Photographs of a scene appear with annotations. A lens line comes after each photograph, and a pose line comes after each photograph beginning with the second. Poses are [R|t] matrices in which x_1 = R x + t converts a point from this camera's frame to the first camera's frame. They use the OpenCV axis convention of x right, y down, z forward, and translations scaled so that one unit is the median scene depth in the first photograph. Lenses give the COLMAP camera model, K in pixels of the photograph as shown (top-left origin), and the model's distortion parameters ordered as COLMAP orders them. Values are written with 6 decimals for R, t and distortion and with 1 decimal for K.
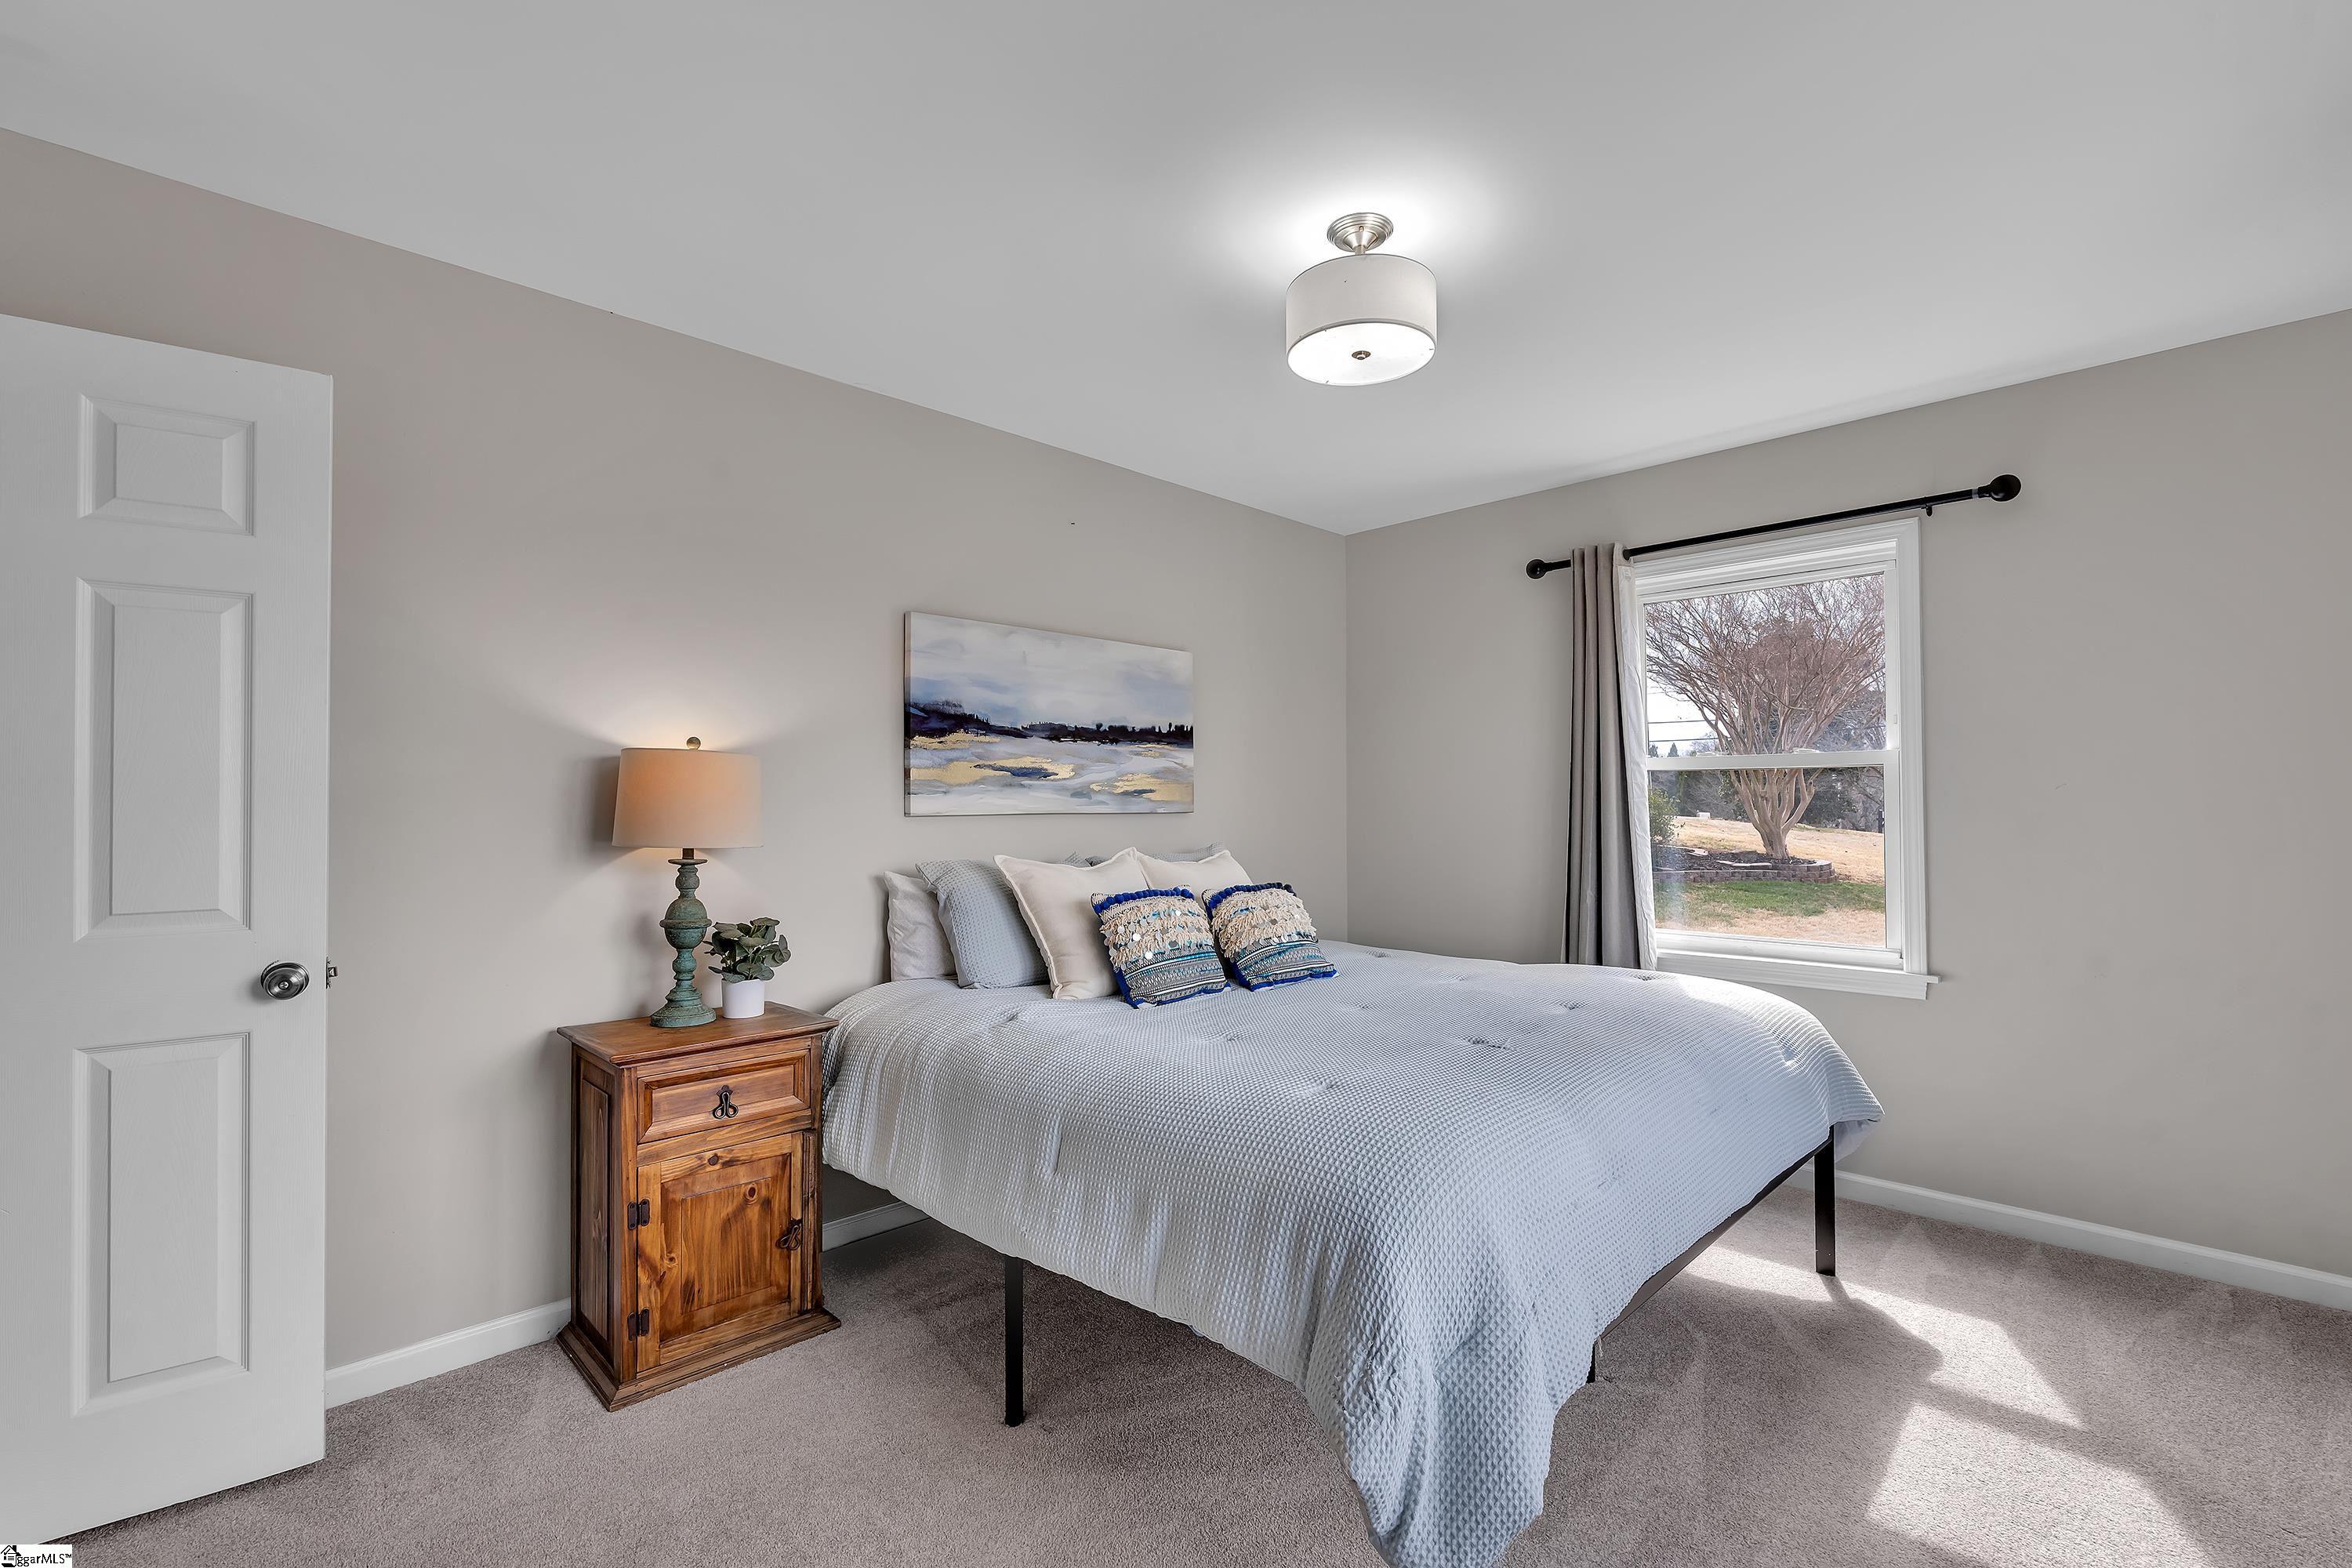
lens RADIAL K [[1037.7, 0, 1176.0], [0, 1037.7, 784.0], [0, 0, 1]] dist [0.001252, 0.000116]
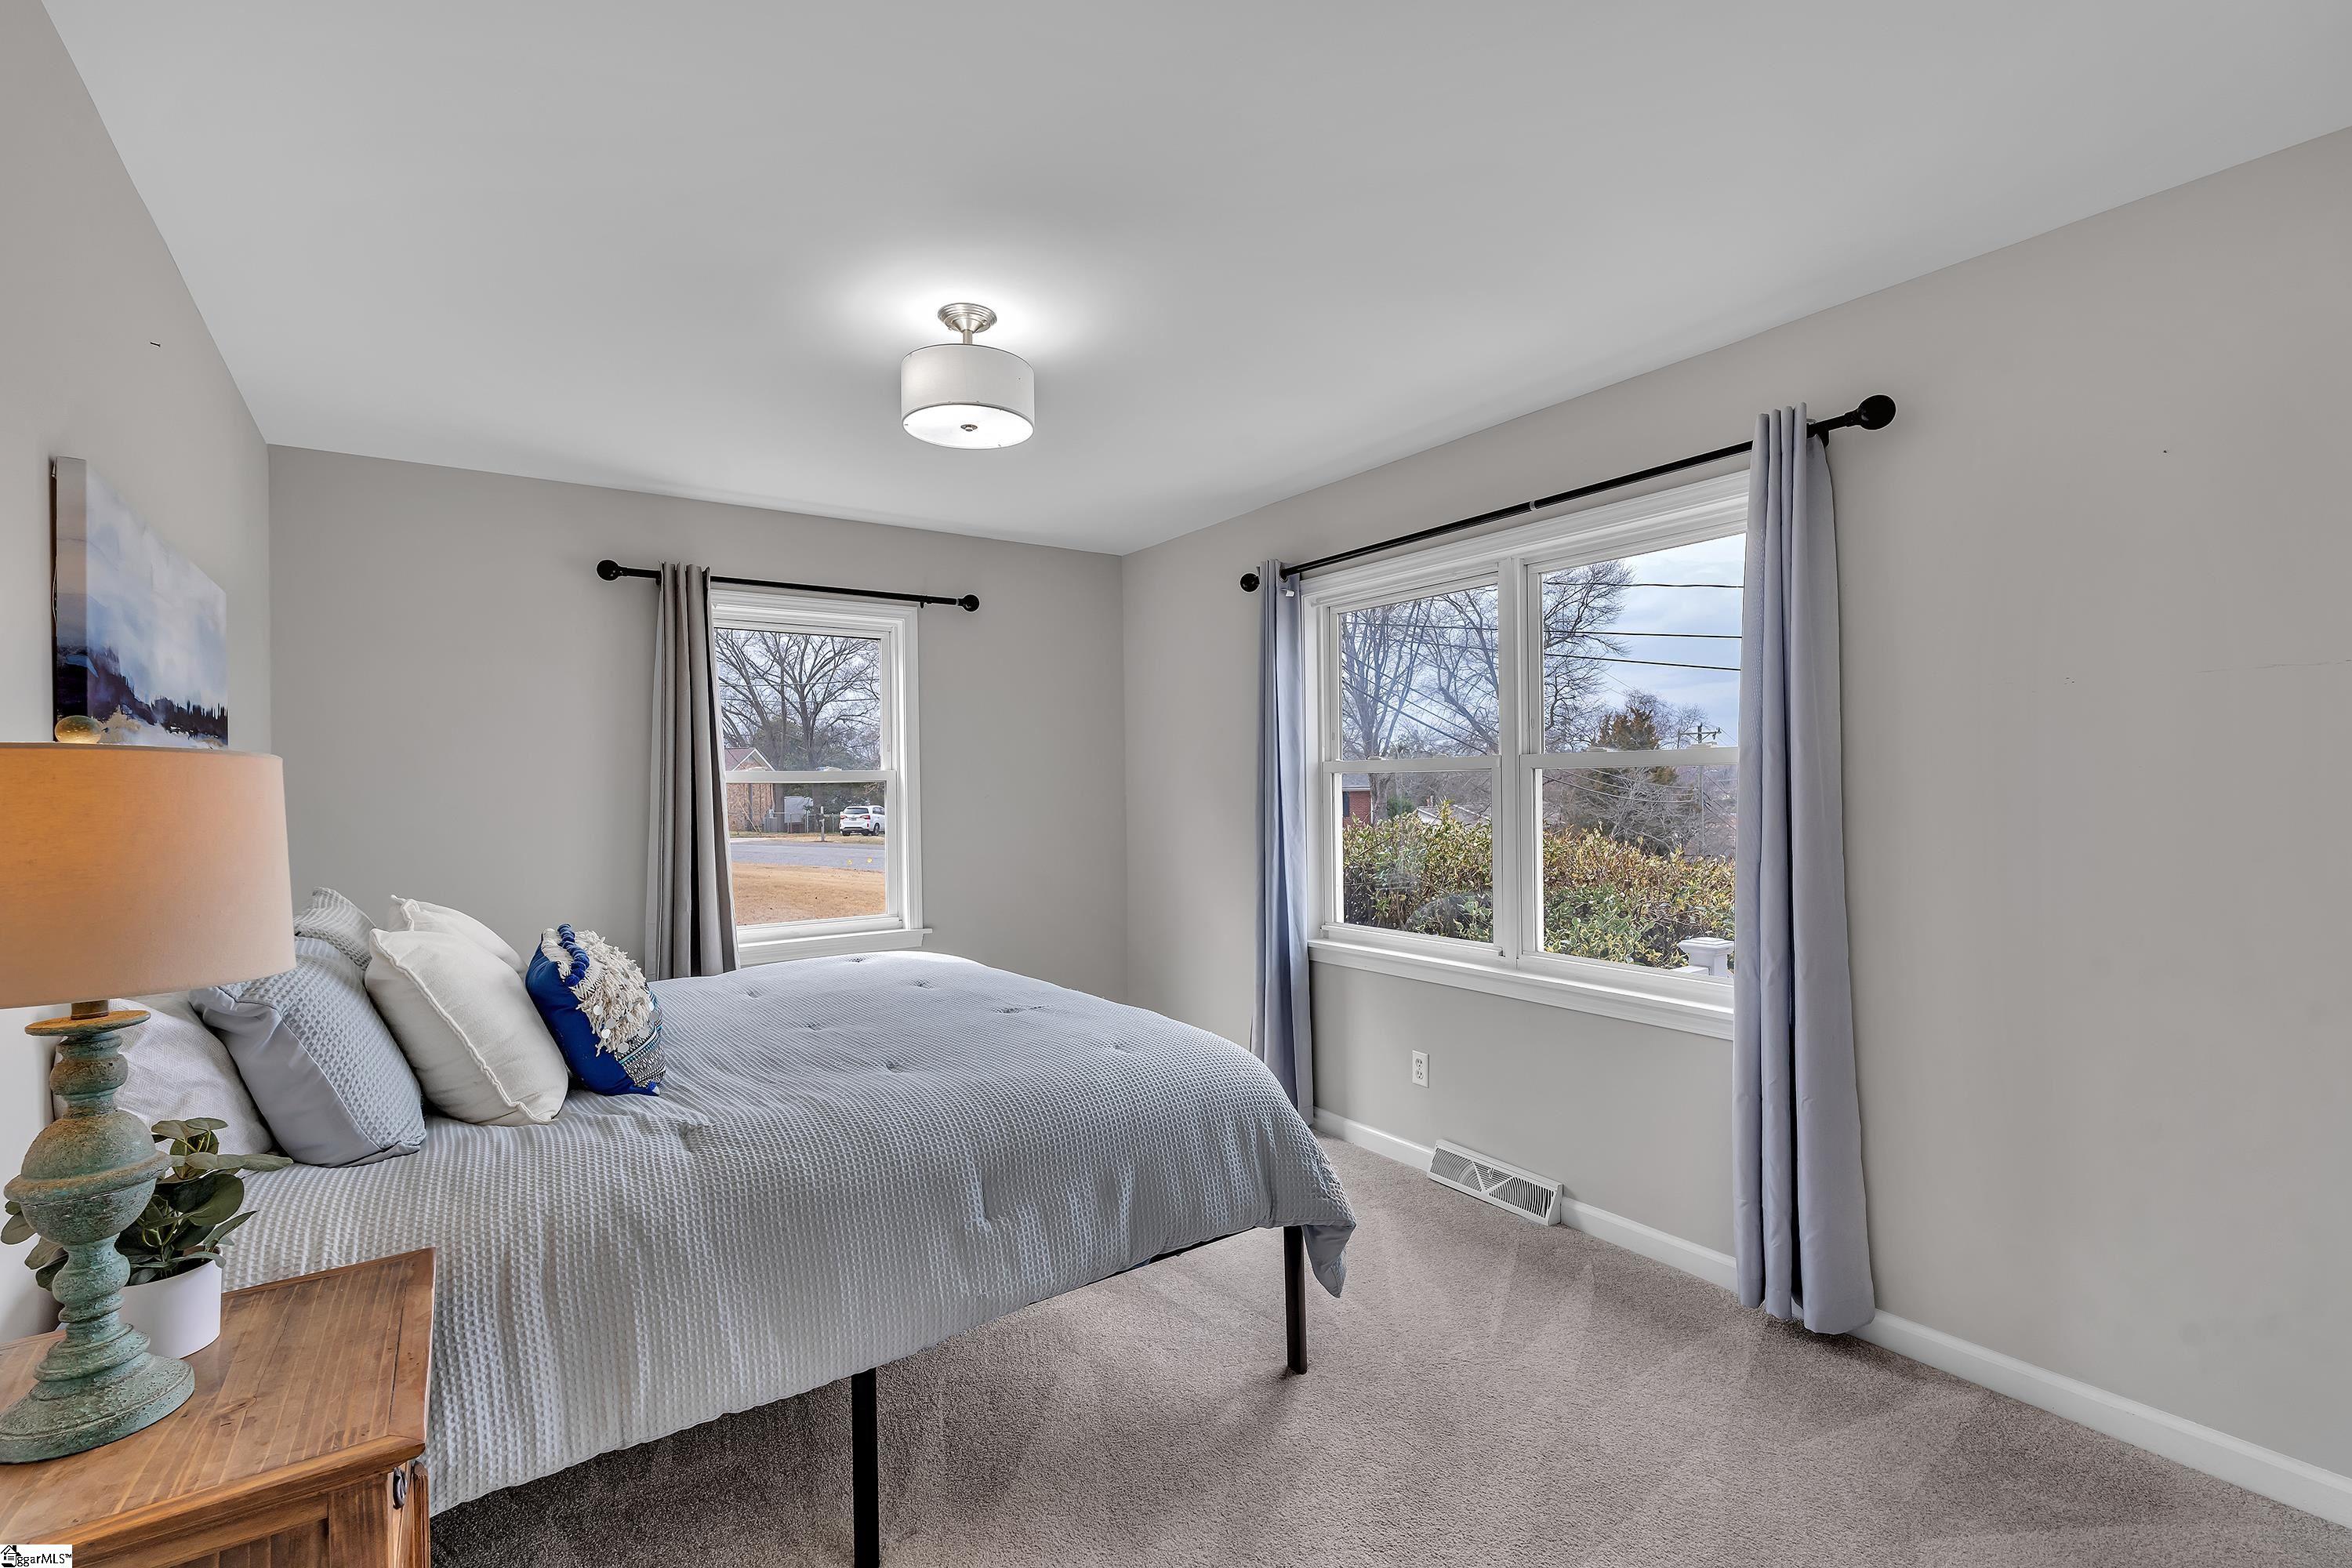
lens RADIAL K [[1037.7, 0, 1176.0], [0, 1037.7, 784.0], [0, 0, 1]] dist [0.001252, 0.000116]
pose [[0.182257, 0.001522, 0.983250, -0.666897], [-0.008637, 0.999963, 0.000053, -0.019980], [-0.983213, -0.008502, 0.182264, 0.423968]]
